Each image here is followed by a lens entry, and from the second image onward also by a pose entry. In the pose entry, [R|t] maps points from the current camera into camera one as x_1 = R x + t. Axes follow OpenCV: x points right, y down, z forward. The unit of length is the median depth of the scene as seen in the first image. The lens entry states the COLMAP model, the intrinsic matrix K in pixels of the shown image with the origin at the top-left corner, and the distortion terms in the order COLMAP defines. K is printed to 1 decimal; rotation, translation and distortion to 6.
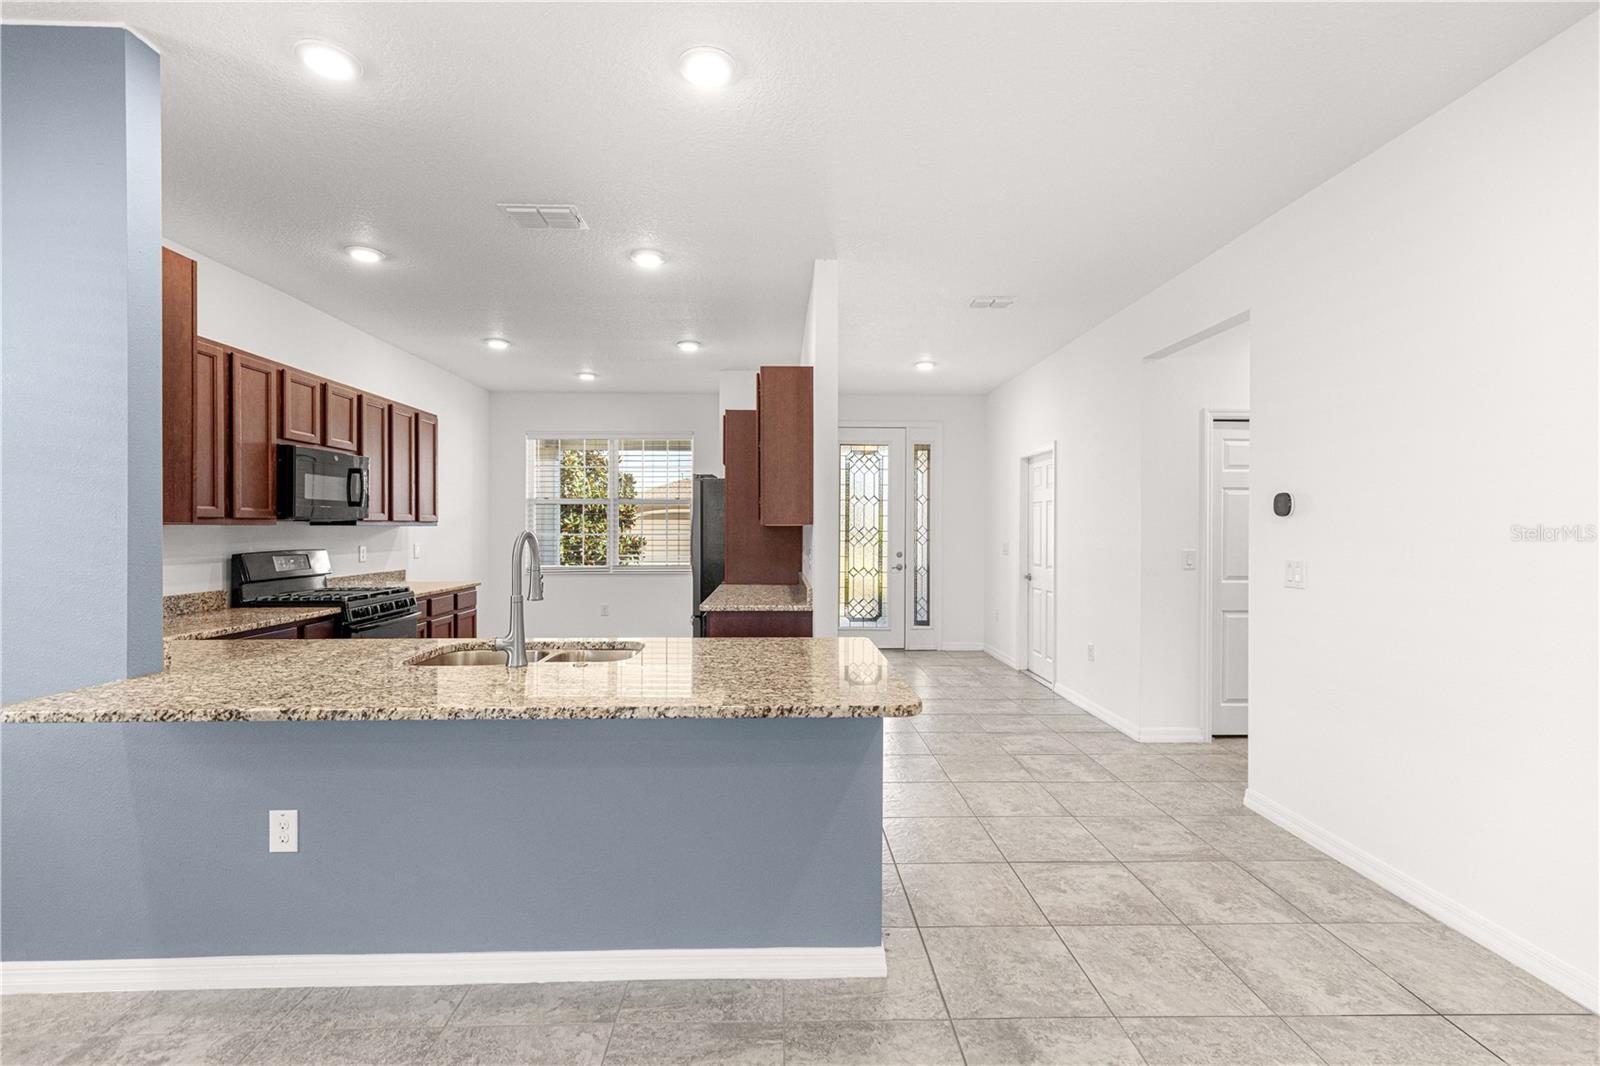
lens RADIAL K [[723.8, 0, 794.5], [0, 723.8, 529.0], [0, 0, 1]] dist [0.010341, -0.000691]
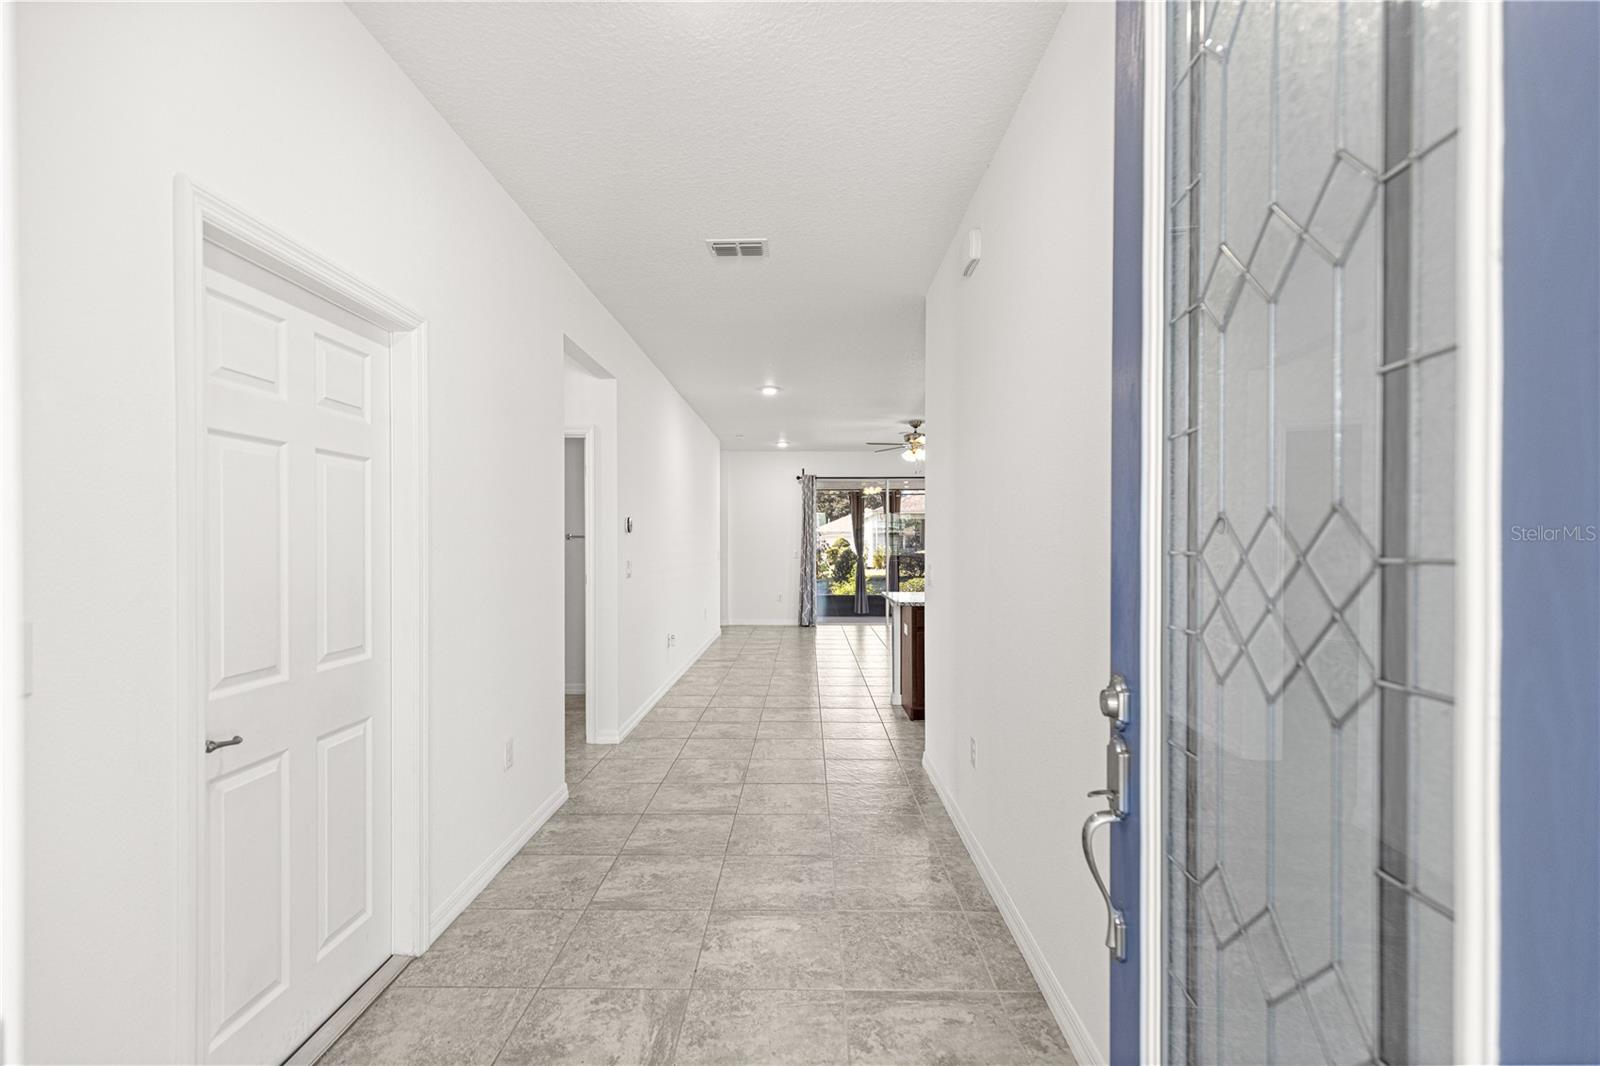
lens RADIAL K [[723.8, 0, 798.4], [0, 723.8, 541.6], [0, 0, 1]] dist [0.010341, -0.000691]
pose [[-0.999317, -0.001785, 0.036913, 0.171430], [-0.001759, 0.999998, 0.000731, 0.000660], [-0.036914, 0.000666, -0.999318, 1.709843]]
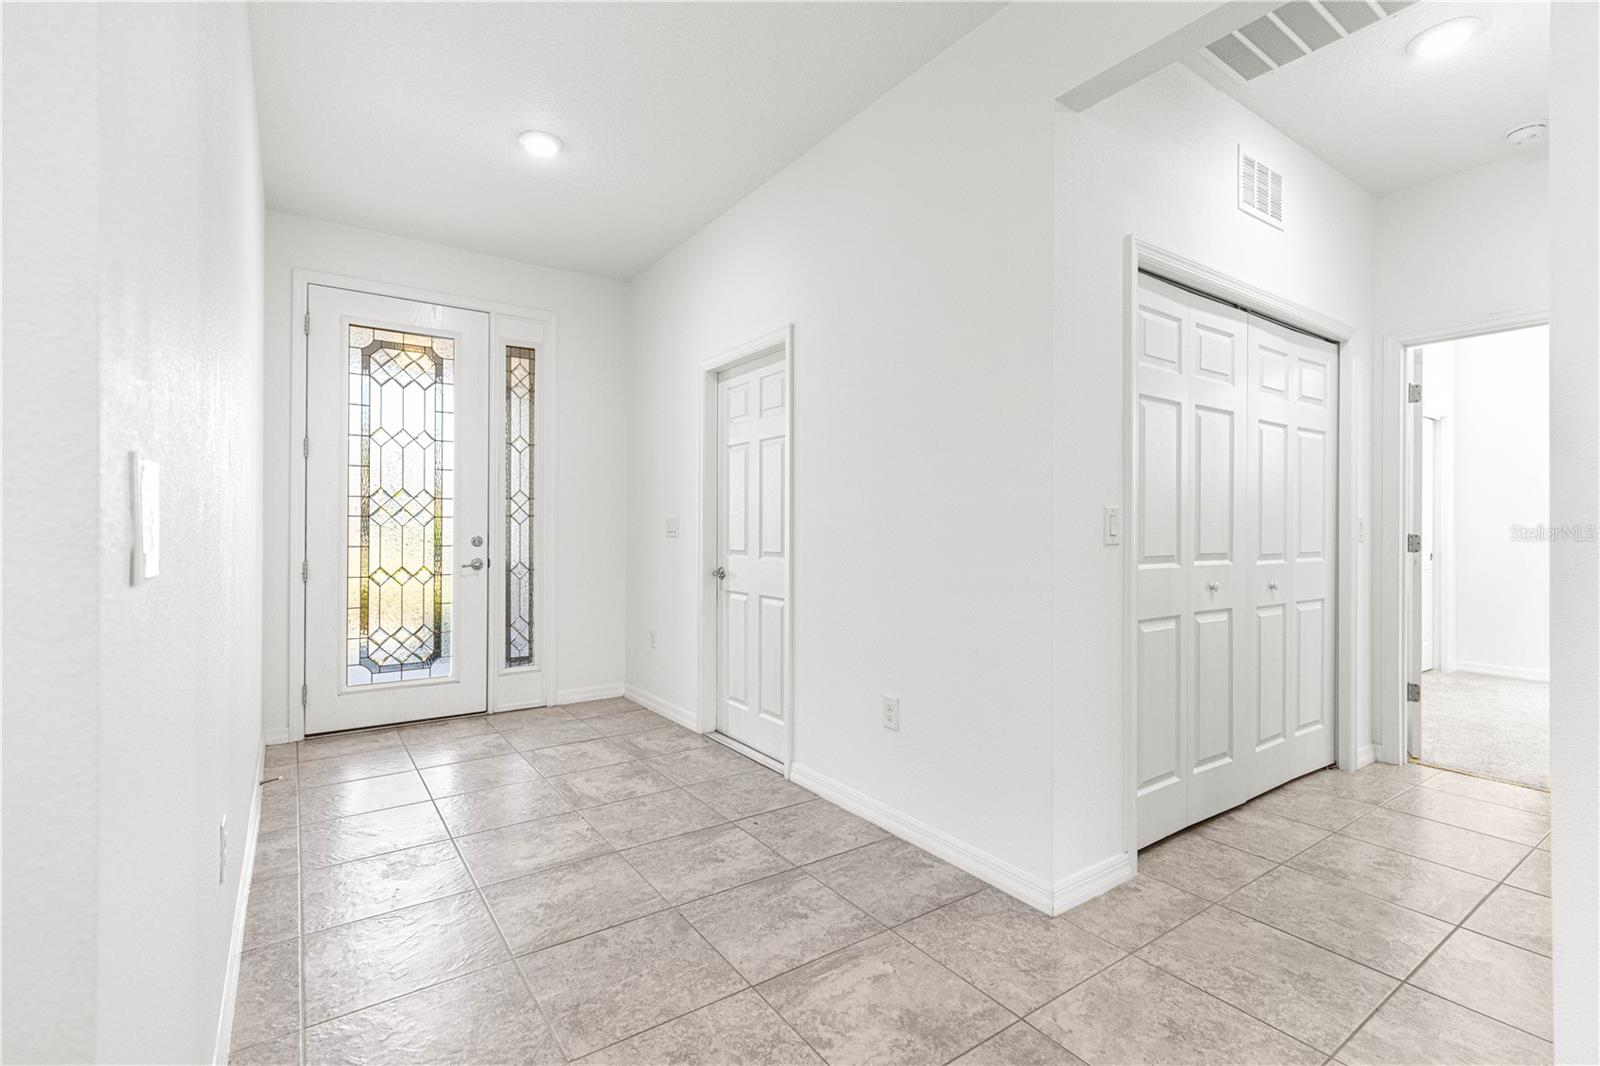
lens RADIAL K [[723.8, 0, 803.1], [0, 723.8, 526.9], [0, 0, 1]] dist [0.010341, -0.000691]
pose [[0.834514, 0.000277, 0.550986, 0.078546], [0.000858, 0.999998, -0.001802, 0.041639], [-0.550985, 0.001976, 0.834512, 0.658750]]
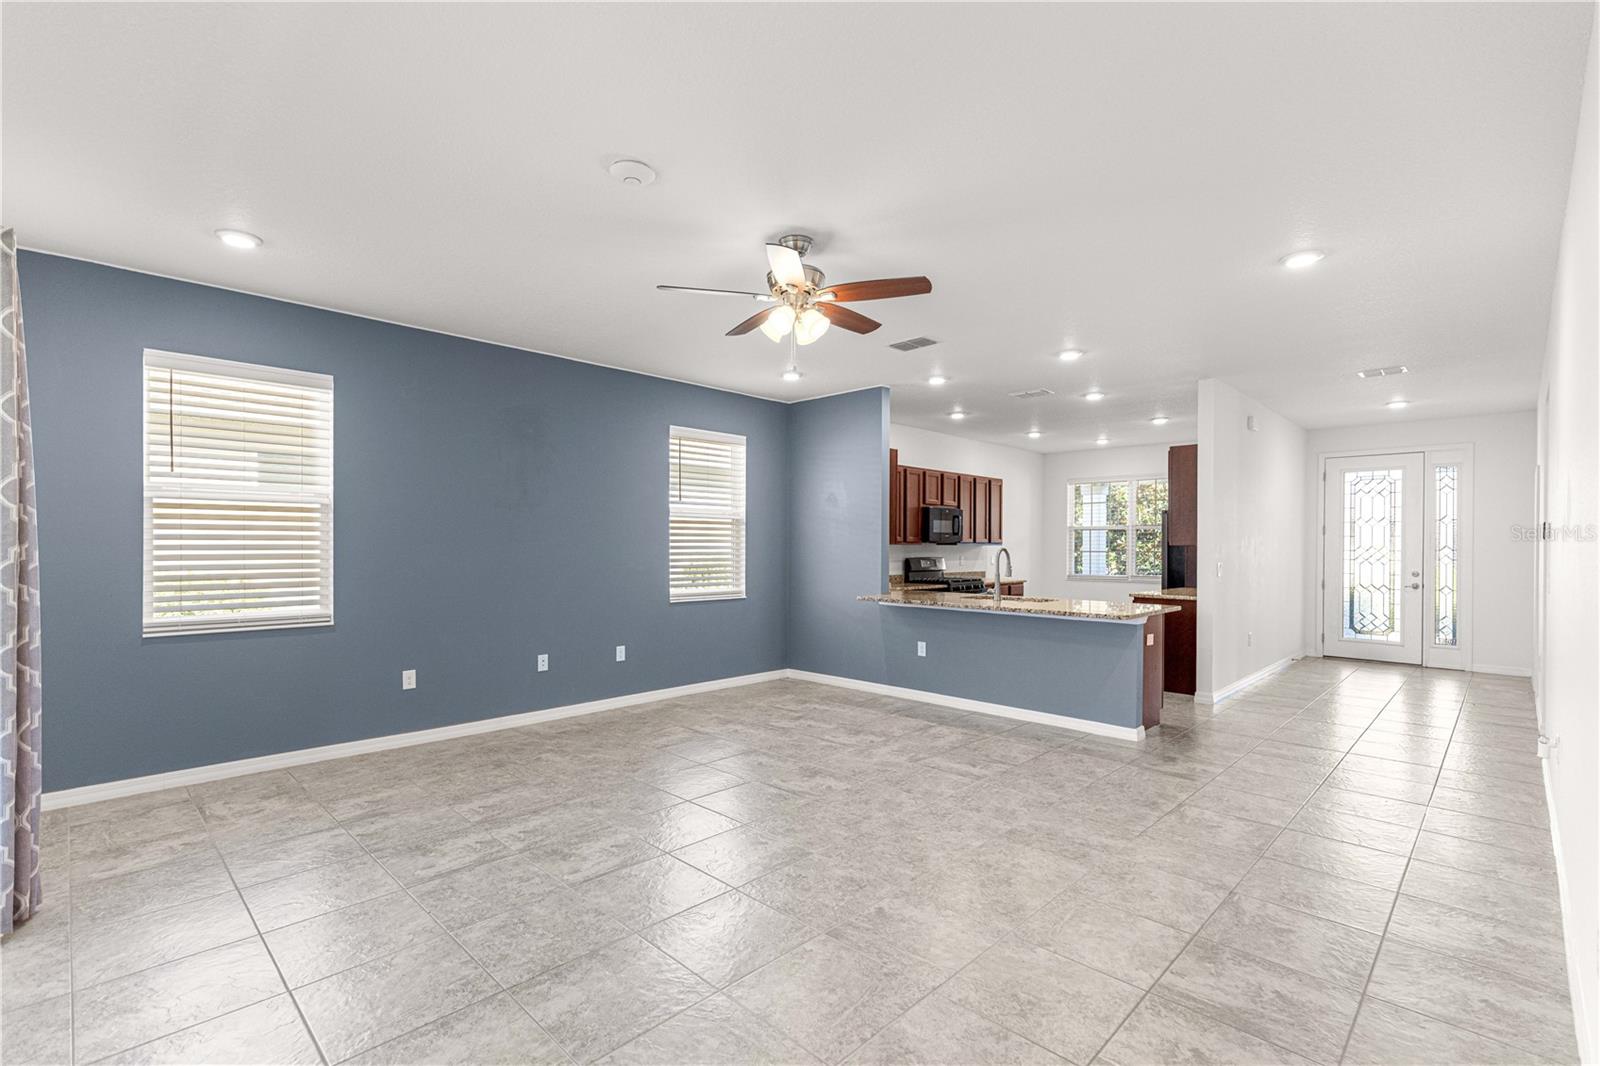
lens RADIAL K [[723.8, 0, 786.1], [0, 723.8, 544.8], [0, 0, 1]] dist [0.010341, -0.000691]
pose [[0.688278, 0.000165, -0.725447, 0.462069], [-0.005114, 0.999976, -0.004625, 0.005273], [0.725429, 0.006893, 0.688263, -0.626110]]
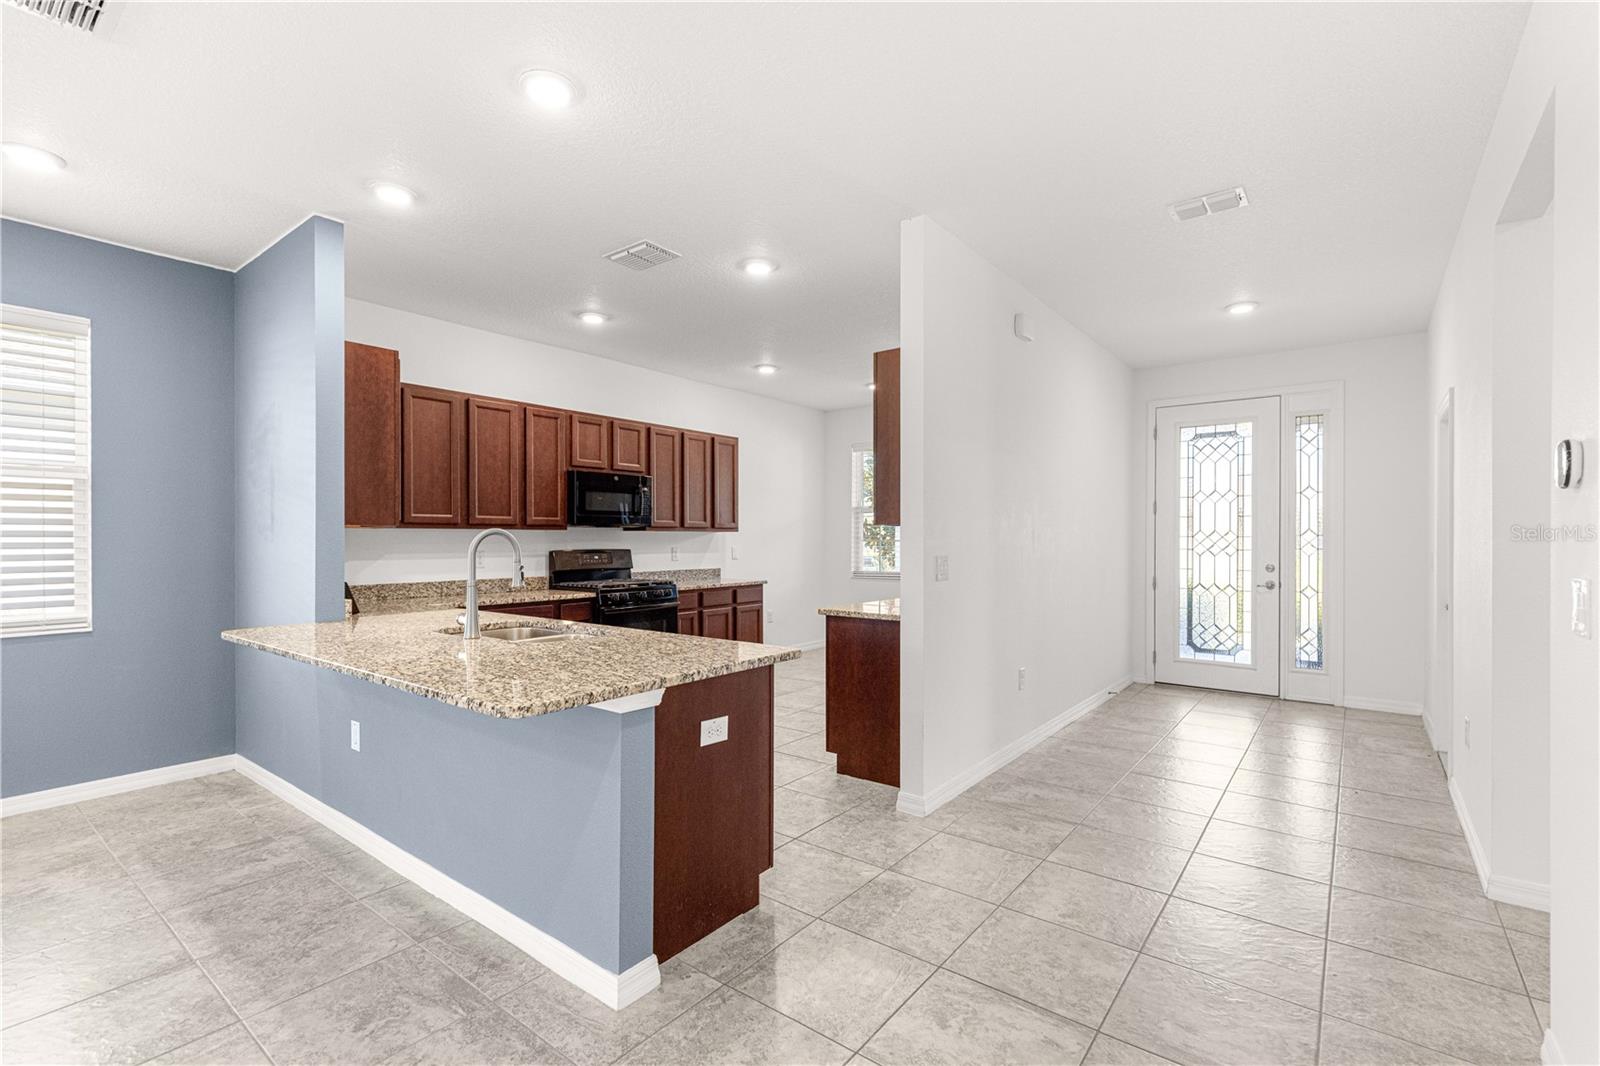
lens RADIAL K [[723.8, 0, 795.1], [0, 723.8, 535.9], [0, 0, 1]] dist [0.010341, -0.000691]
pose [[0.770951, -0.002986, -0.636888, 0.398269], [-0.000493, 0.999986, -0.005286, 0.010720], [0.636894, 0.004389, 0.770938, 0.195539]]
